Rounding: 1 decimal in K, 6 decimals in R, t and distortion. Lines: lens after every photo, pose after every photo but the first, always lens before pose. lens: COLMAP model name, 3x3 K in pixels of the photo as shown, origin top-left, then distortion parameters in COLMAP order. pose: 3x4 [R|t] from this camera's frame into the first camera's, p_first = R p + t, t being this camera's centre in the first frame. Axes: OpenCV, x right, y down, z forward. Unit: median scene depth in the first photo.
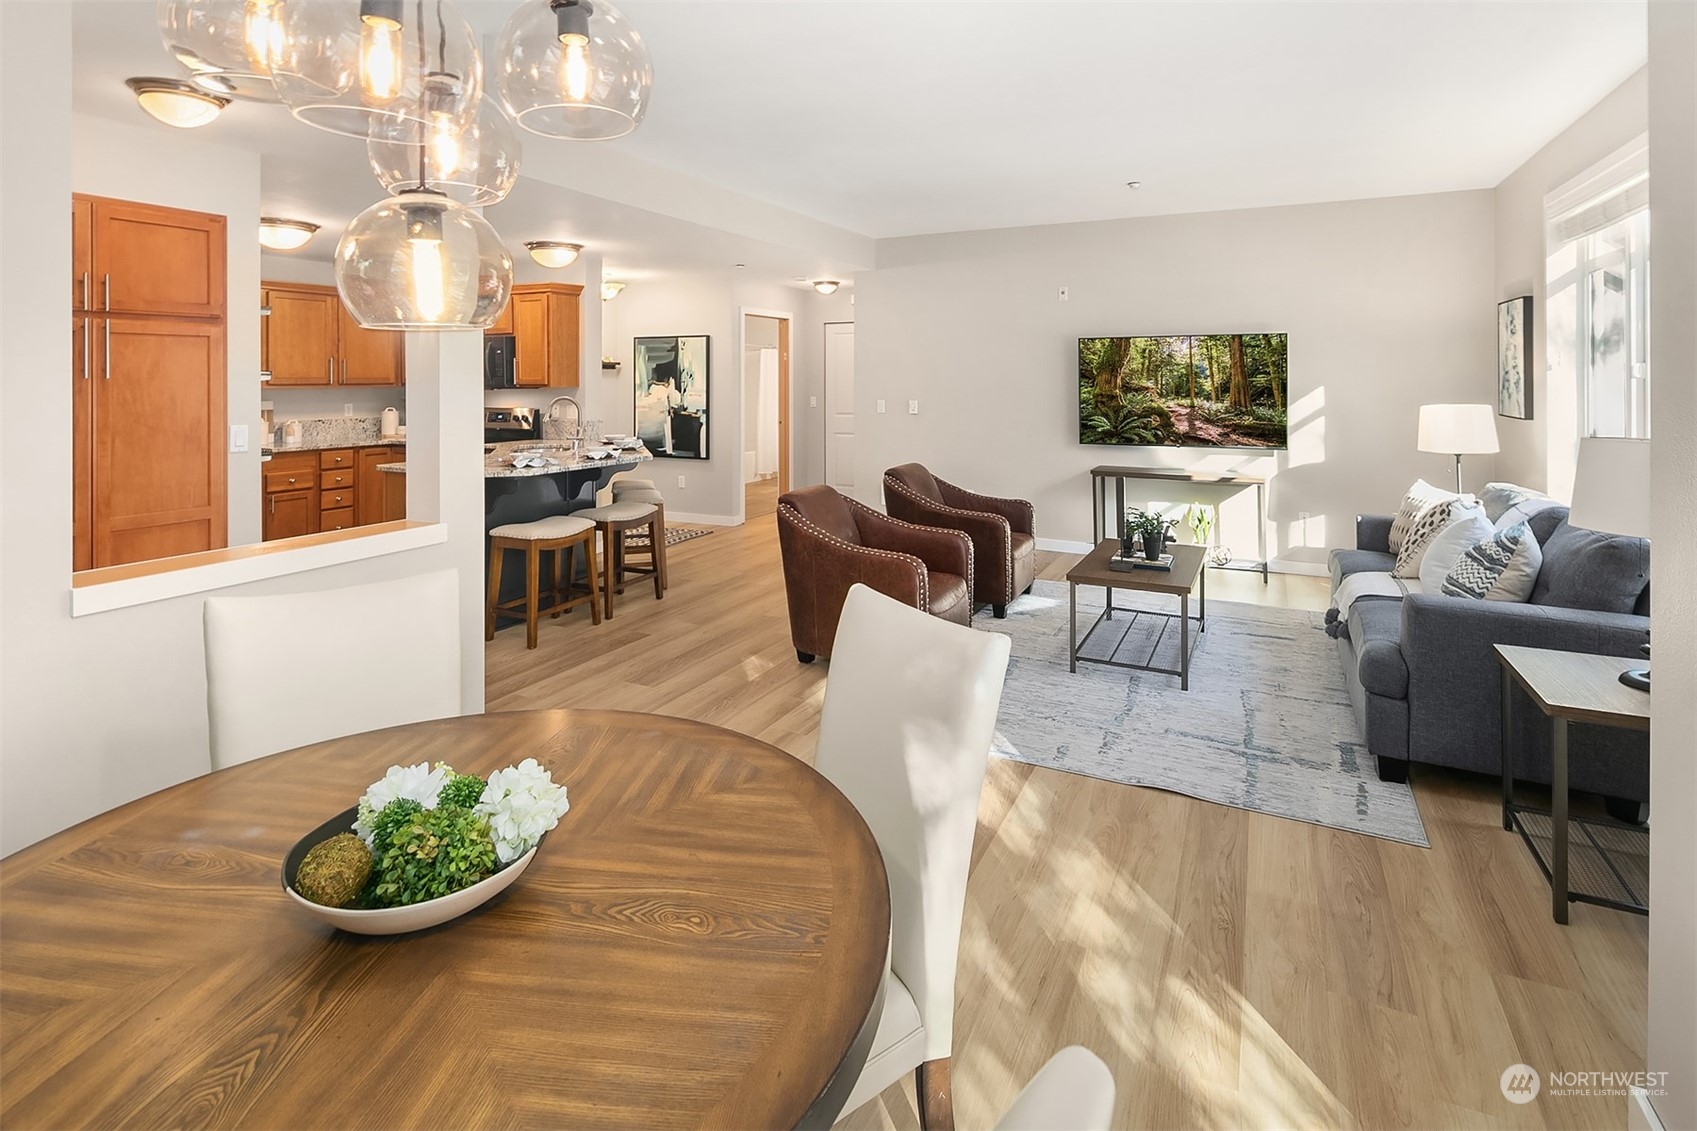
lens RADIAL K [[845.1, 0, 847.8], [0, 845.1, 381.0], [0, 0, 1]] dist [-0.001644, -0.000360]
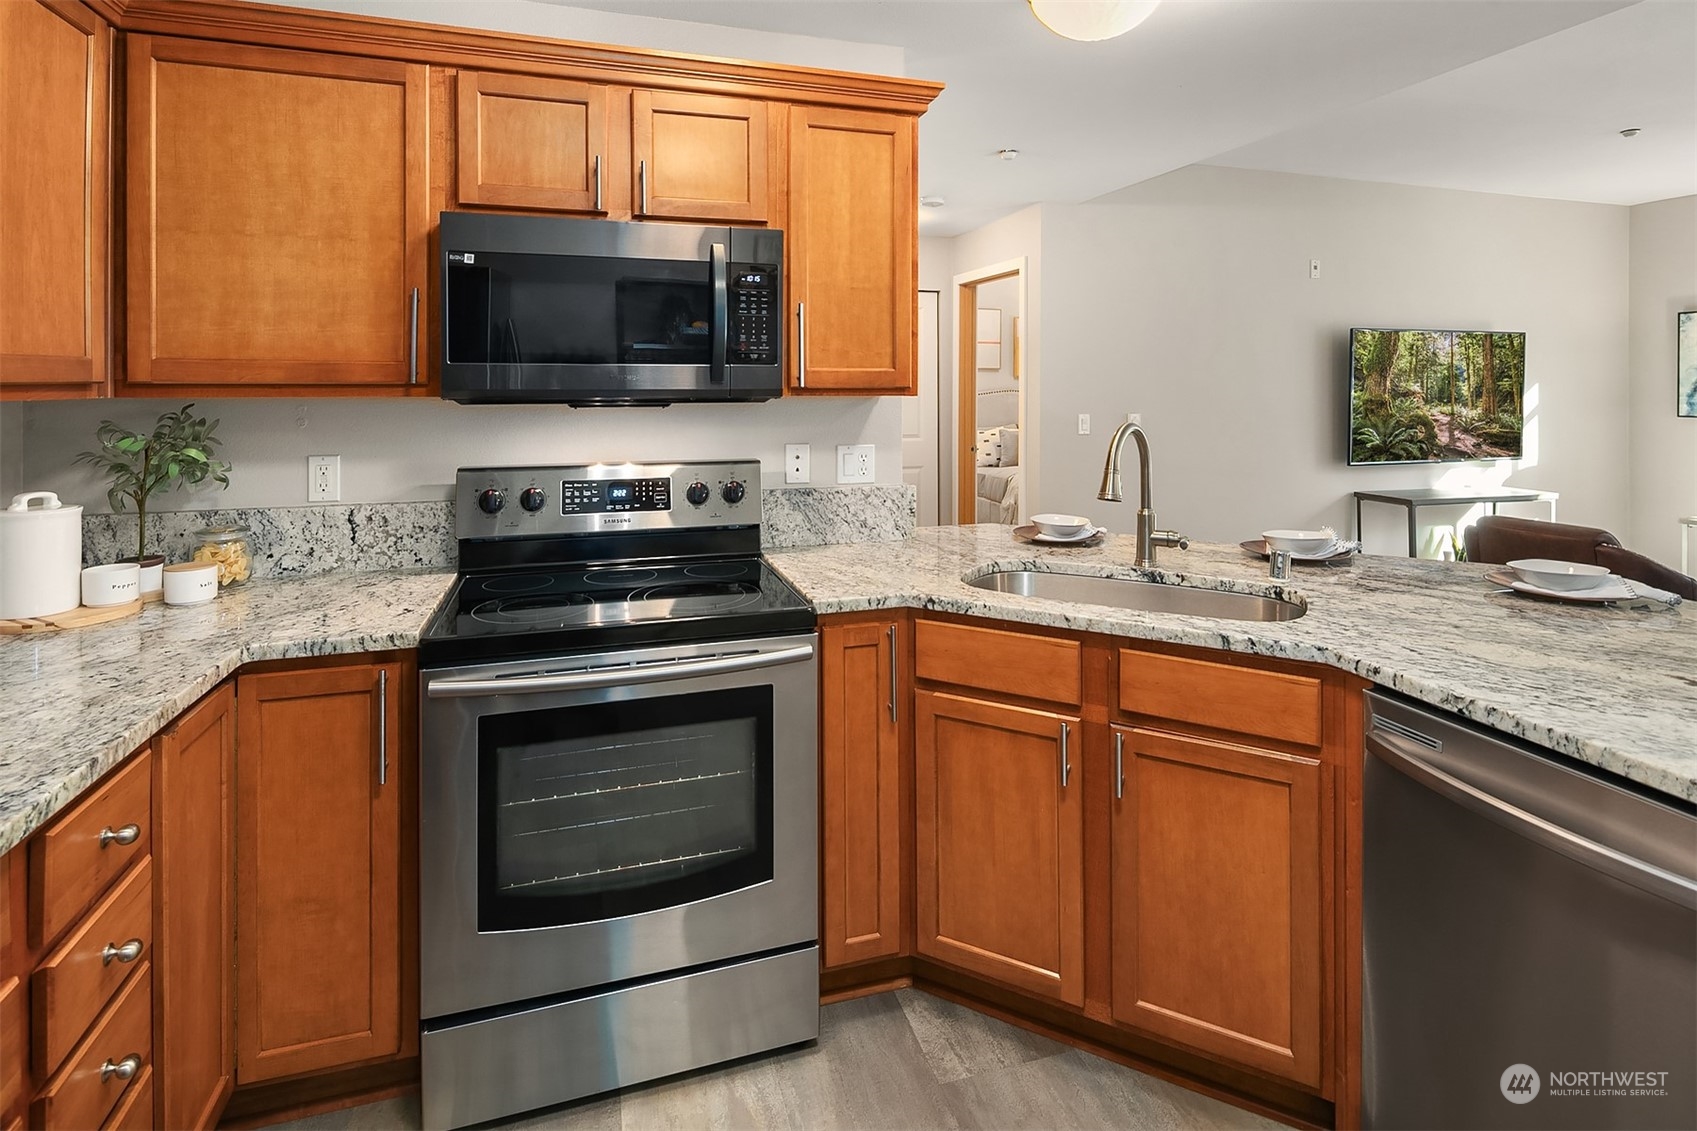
lens RADIAL K [[845.1, 0, 847.8], [0, 845.1, 381.0], [0, 0, 1]] dist [-0.001644, -0.000360]
pose [[0.721499, 0.004631, 0.692400, -0.608782], [-0.010832, 0.999931, 0.004599, -0.000682], [-0.692330, -0.010818, 0.721500, 0.779769]]
